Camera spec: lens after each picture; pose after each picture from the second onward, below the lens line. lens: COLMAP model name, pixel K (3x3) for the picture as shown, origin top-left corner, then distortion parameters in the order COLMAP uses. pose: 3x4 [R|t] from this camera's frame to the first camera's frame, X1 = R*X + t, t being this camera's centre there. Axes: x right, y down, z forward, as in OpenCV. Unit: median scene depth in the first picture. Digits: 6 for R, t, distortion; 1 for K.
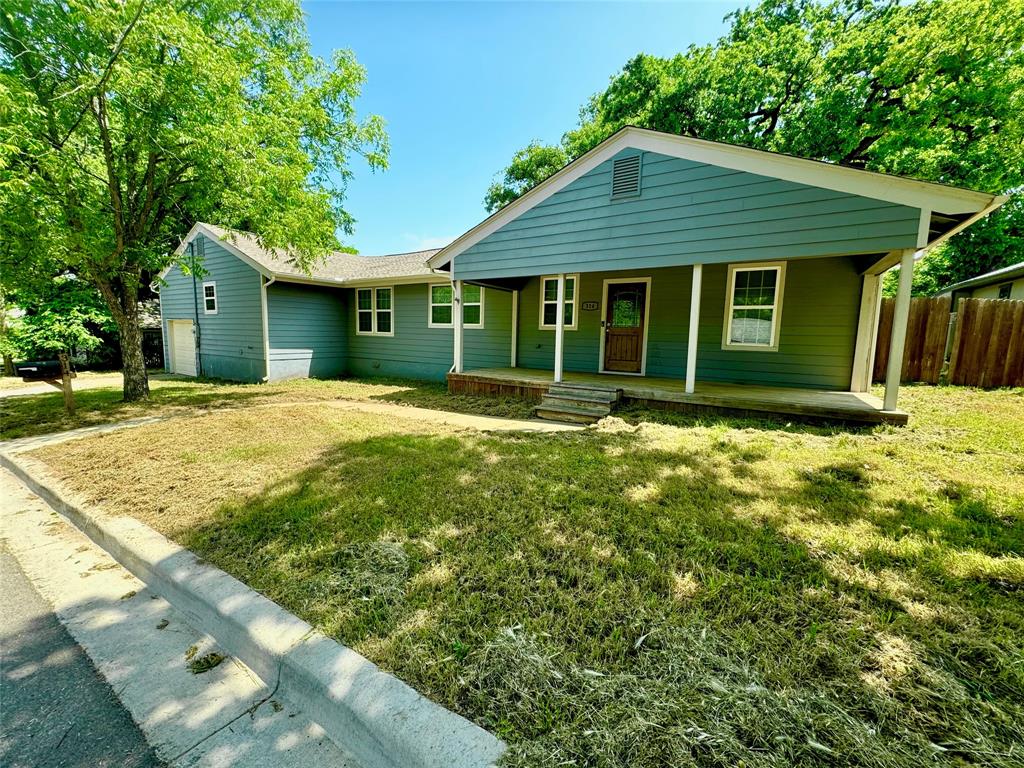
lens RADIAL K [[407.4, 0, 512.2], [0, 407.4, 386.4], [0, 0, 1]] dist [0.000119, 0.000075]
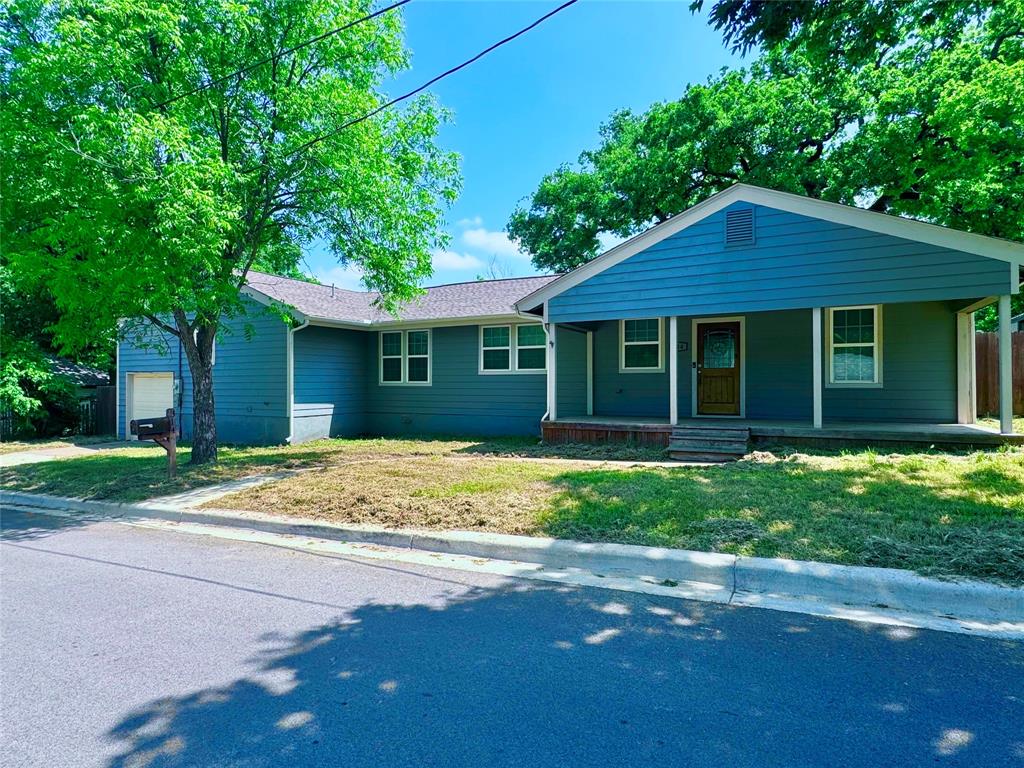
lens RADIAL K [[553.5, 0, 513.9], [0, 553.5, 389.6], [0, 0, 1]] dist [0.000847, 0.001896]
pose [[0.995762, -0.026850, 0.087965, -0.327292], [0.036931, 0.992672, -0.115059, 0.037484], [-0.084231, 0.117820, 0.989456, -0.242132]]
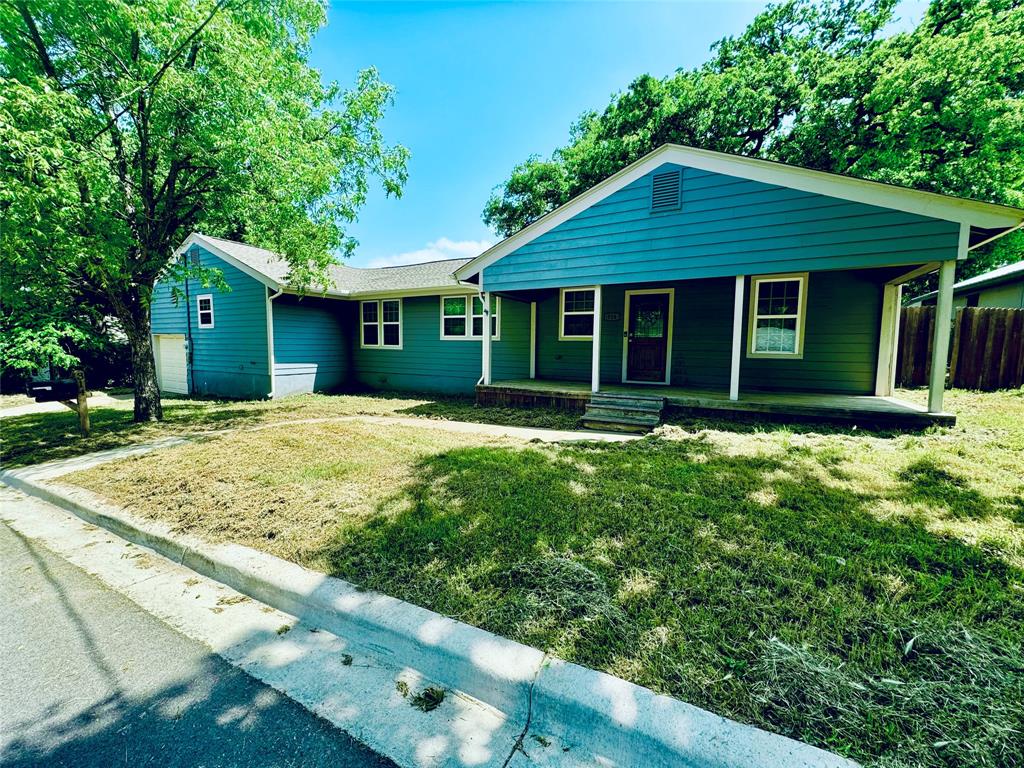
lens RADIAL K [[407.4, 0, 512.9], [0, 407.4, 386.5], [0, 0, 1]] dist [0.000119, 0.000075]
pose [[0.997766, -0.018033, 0.064328, -0.132748], [0.019901, 0.999395, -0.028521, 0.000216], [-0.063775, 0.029738, 0.997521, 0.009484]]
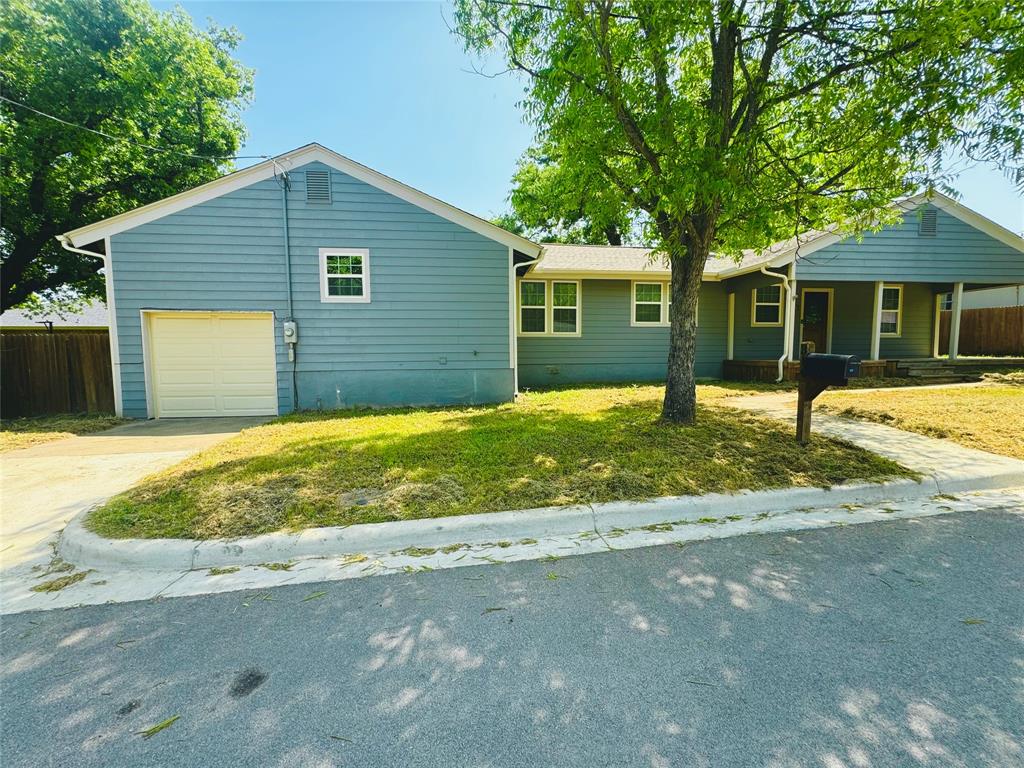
lens RADIAL K [[407.4, 0, 513.8], [0, 407.4, 390.2], [0, 0, 1]] dist [0.000119, 0.000075]
pose [[0.774938, -0.088552, 0.625803, -1.434219], [0.104668, 0.994445, 0.011105, -0.047110], [-0.623310, 0.056896, 0.779902, 0.598573]]
